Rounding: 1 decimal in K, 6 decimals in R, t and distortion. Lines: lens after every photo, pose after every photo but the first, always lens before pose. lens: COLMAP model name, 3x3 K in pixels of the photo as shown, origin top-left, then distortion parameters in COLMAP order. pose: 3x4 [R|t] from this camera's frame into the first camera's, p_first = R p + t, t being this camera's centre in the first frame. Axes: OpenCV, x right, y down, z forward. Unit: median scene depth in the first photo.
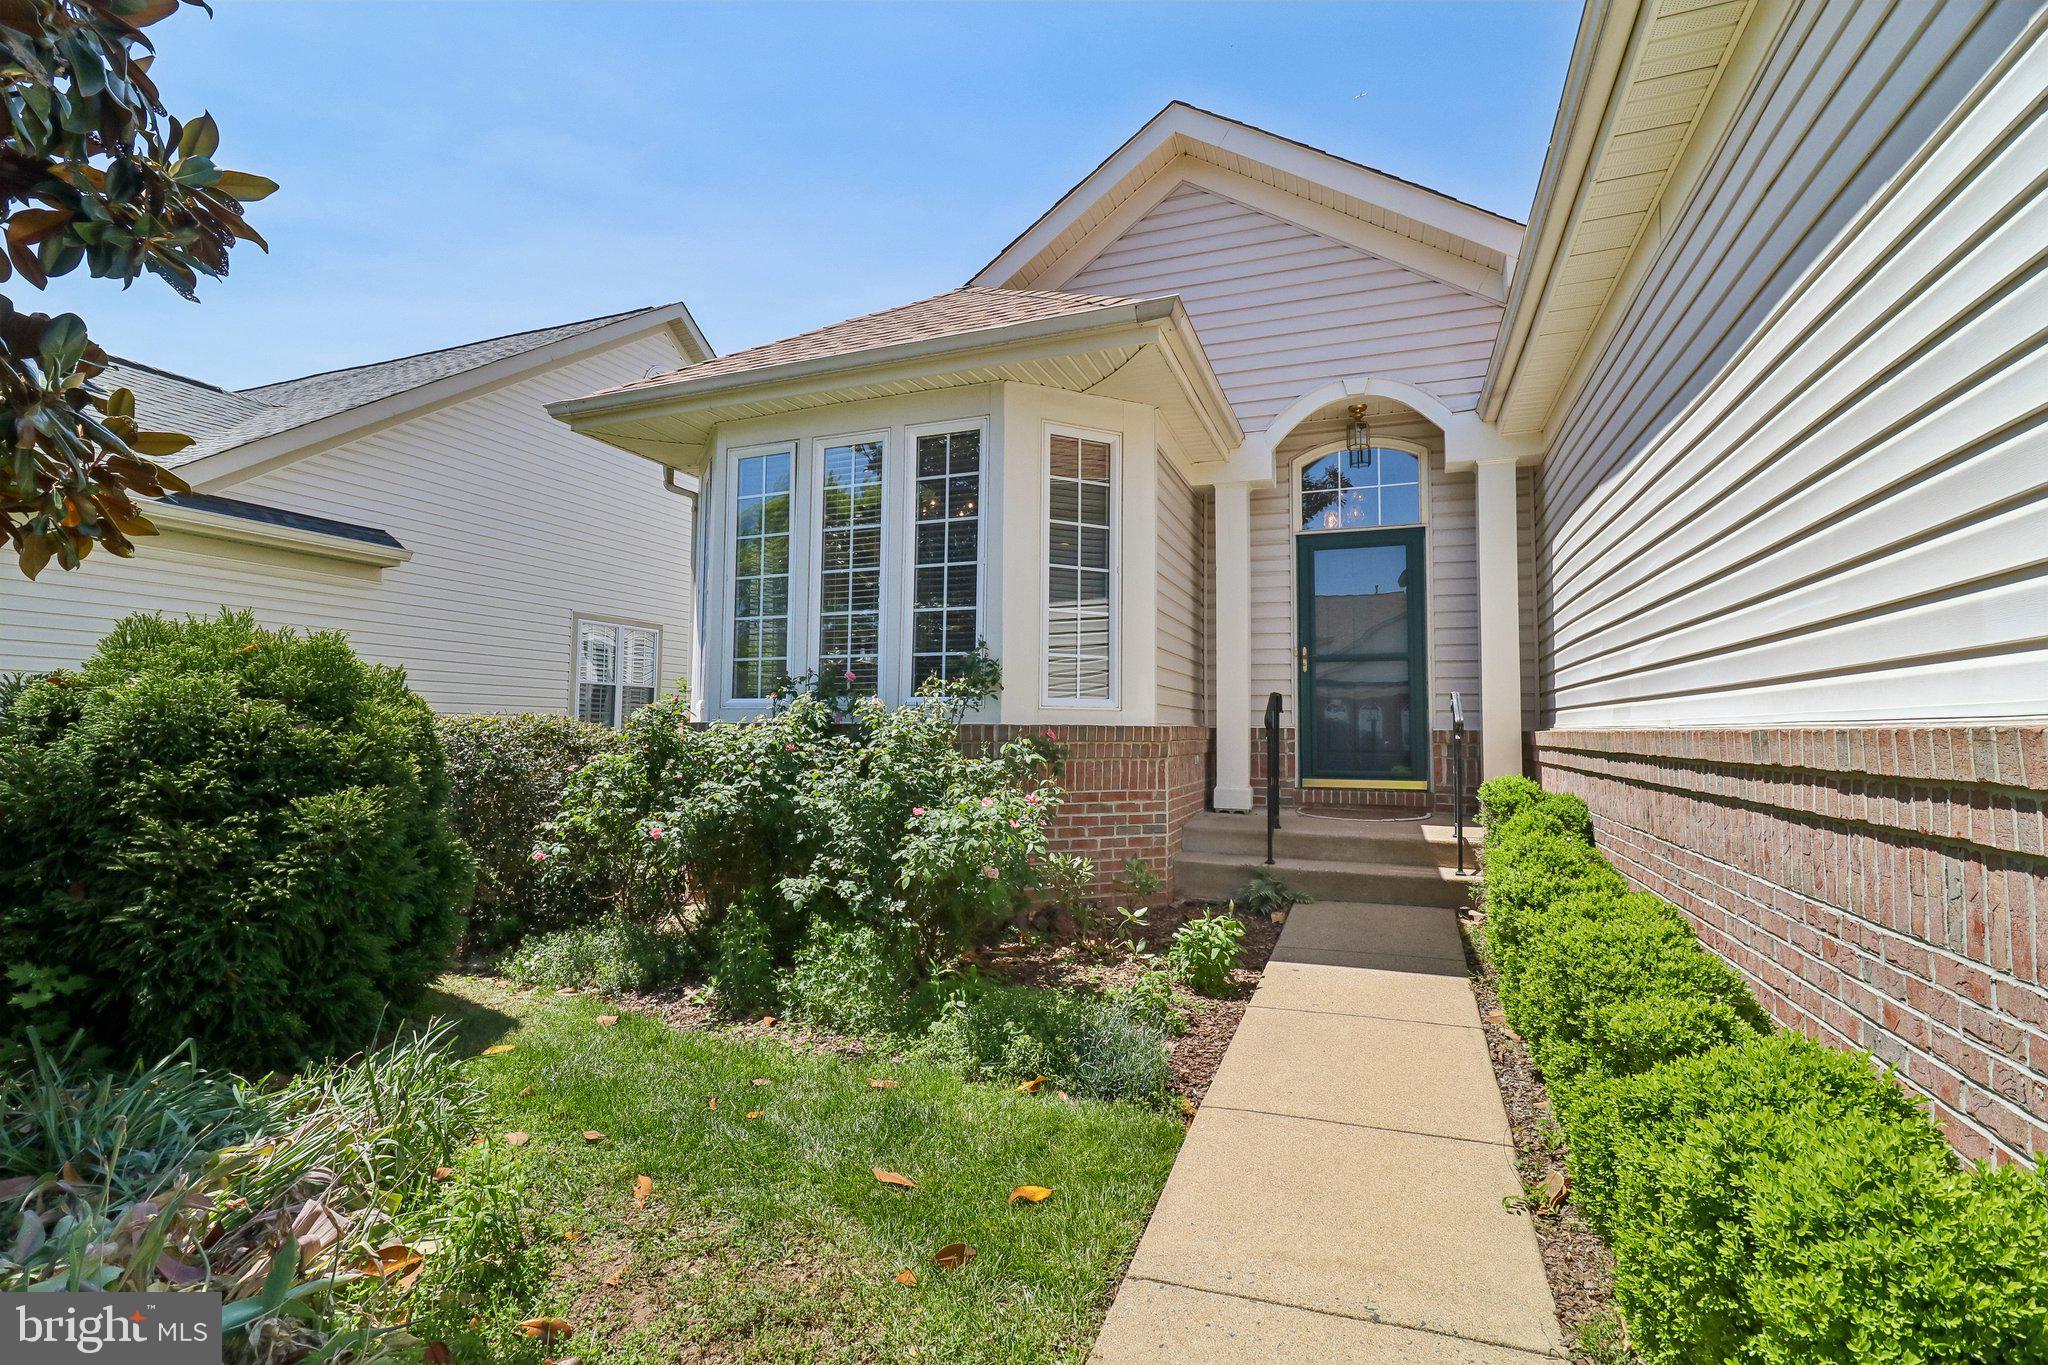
lens RADIAL K [[951.4, 0, 1007.5], [0, 951.4, 670.9], [0, 0, 1]] dist [0.005537, -0.016213]
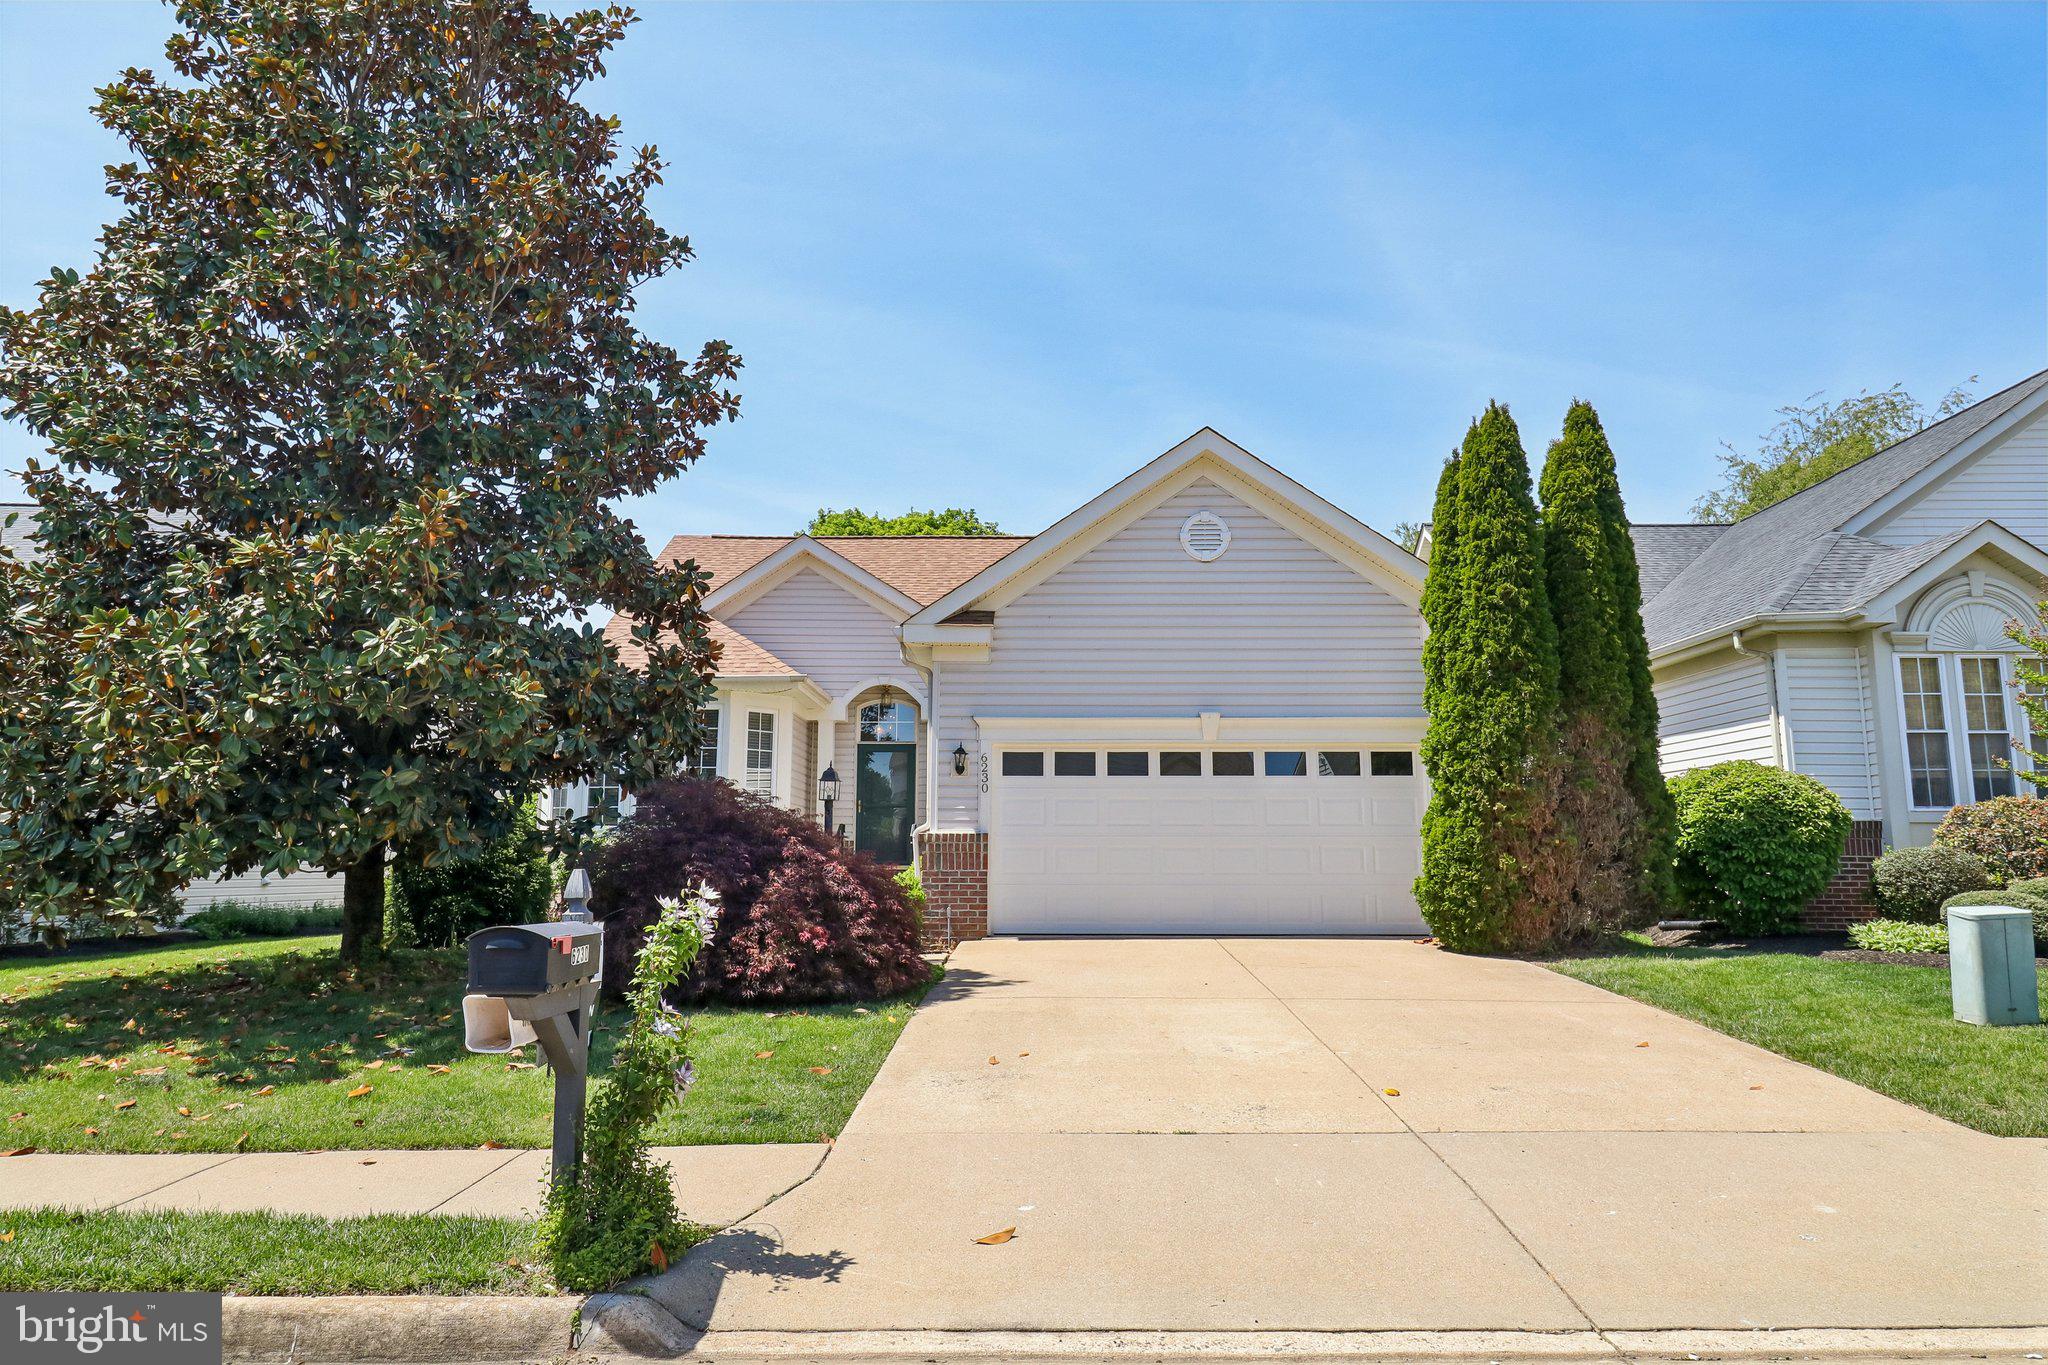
lens RADIAL K [[1255.7, 0, 1006.9], [0, 1255.7, 685.2], [0, 0, 1]] dist [0.006905, -0.001976]
pose [[0.933068, 0.043282, 0.357086, -0.424652], [-0.017295, 0.996984, -0.075653, -0.084628], [-0.359284, 0.064414, 0.931003, -1.900866]]
